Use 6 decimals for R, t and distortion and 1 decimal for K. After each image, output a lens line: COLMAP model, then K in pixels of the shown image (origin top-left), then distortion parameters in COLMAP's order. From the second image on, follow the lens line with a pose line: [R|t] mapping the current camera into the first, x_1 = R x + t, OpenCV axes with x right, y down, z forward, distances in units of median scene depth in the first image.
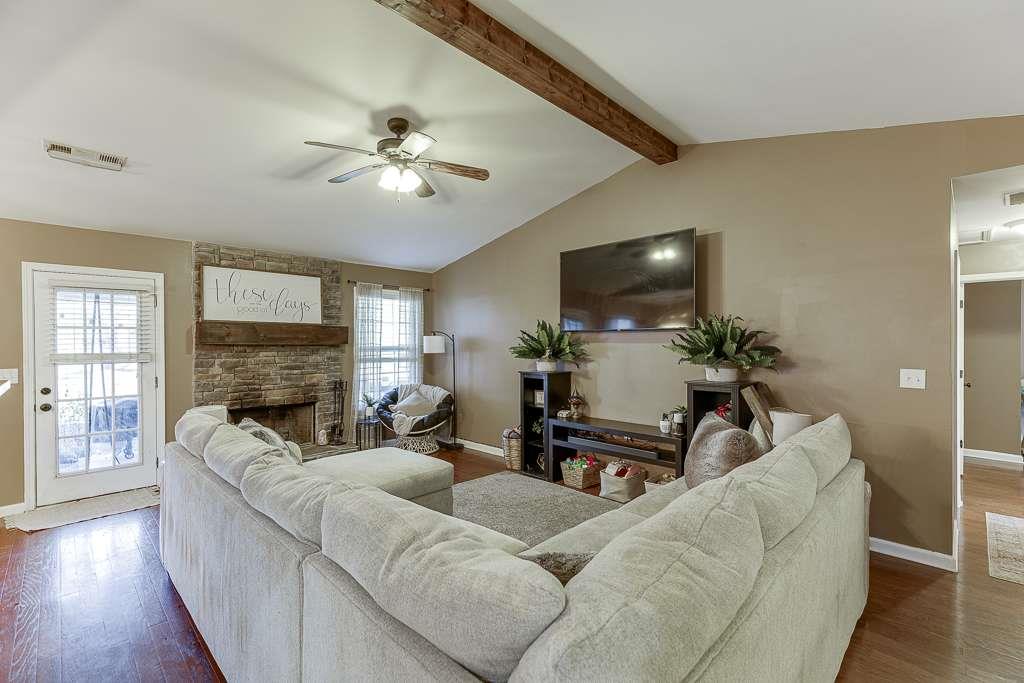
lens RADIAL K [[444.3, 0, 512.1], [0, 444.3, 343.5], [0, 0, 1]] dist [0.001240, -0.001032]
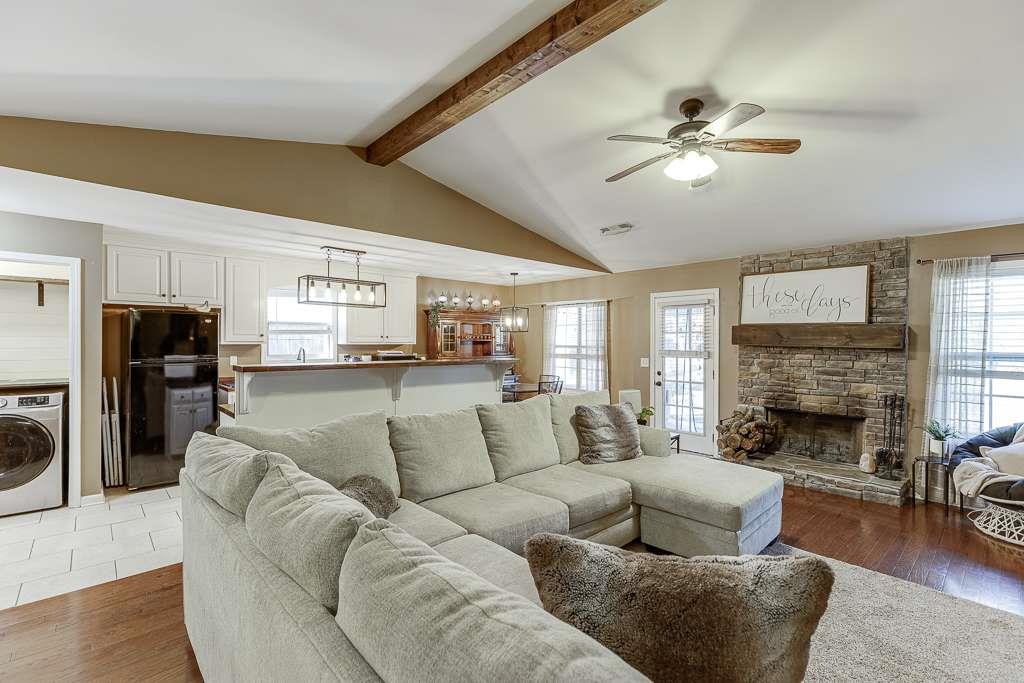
lens RADIAL K [[444.3, 0, 524.3], [0, 444.3, 342.6], [0, 0, 1]] dist [0.001240, -0.001032]
pose [[-0.013242, 0.003779, -0.999905, 0.406086], [-0.014953, 0.999880, 0.003977, -0.000950], [0.999801, 0.015004, -0.013184, 0.405538]]
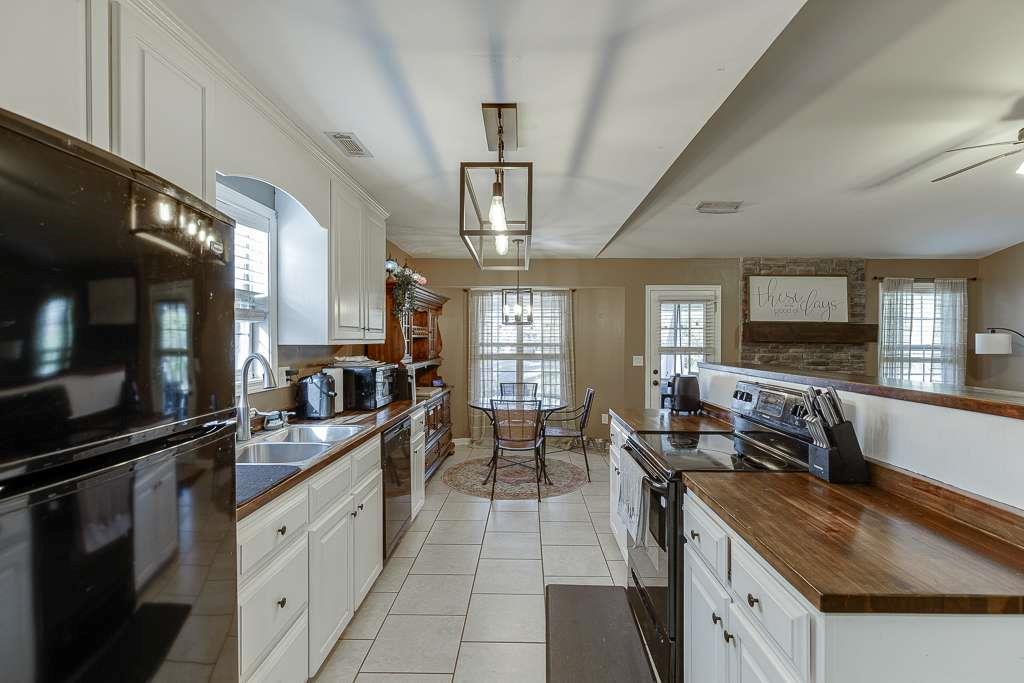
lens RADIAL K [[444.3, 0, 516.0], [0, 444.3, 342.6], [0, 0, 1]] dist [0.001240, -0.001032]
pose [[0.696929, 0.012576, -0.717030, -0.238178], [-0.008989, 0.999921, 0.008801, 0.000770], [0.717084, 0.000312, 0.696987, -0.271280]]
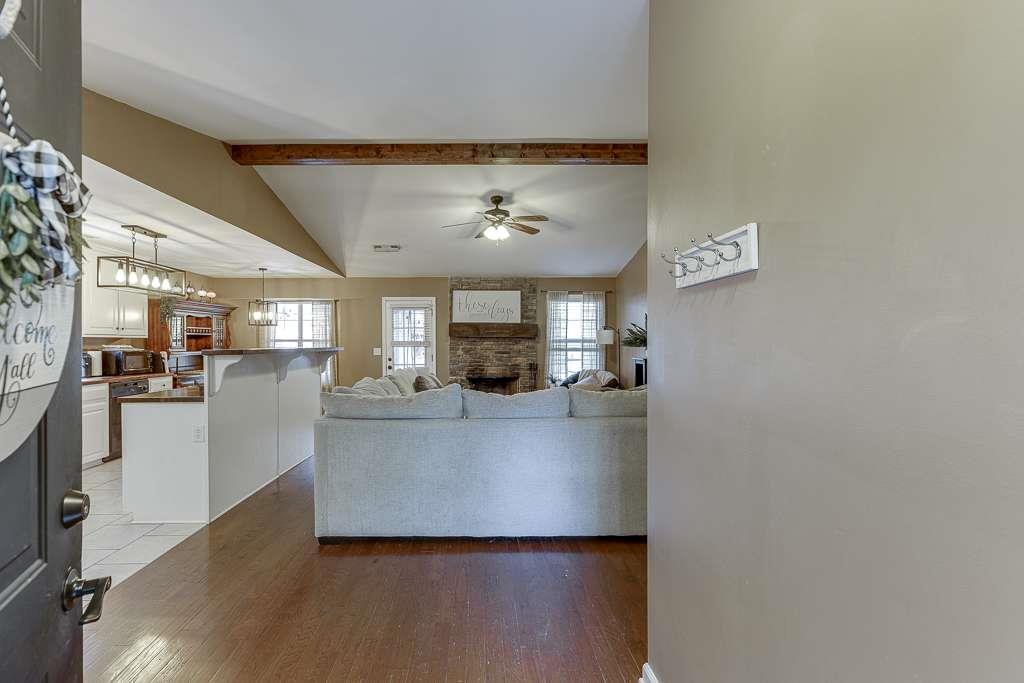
lens RADIAL K [[444.3, 0, 473.3], [0, 444.3, 340.7], [0, 0, 1]] dist [0.001240, -0.001032]
pose [[0.701785, 0.000454, -0.712389, 0.508530], [-0.003719, 0.999989, -0.003026, 0.019414], [0.712379, 0.004774, 0.701779, -0.121504]]
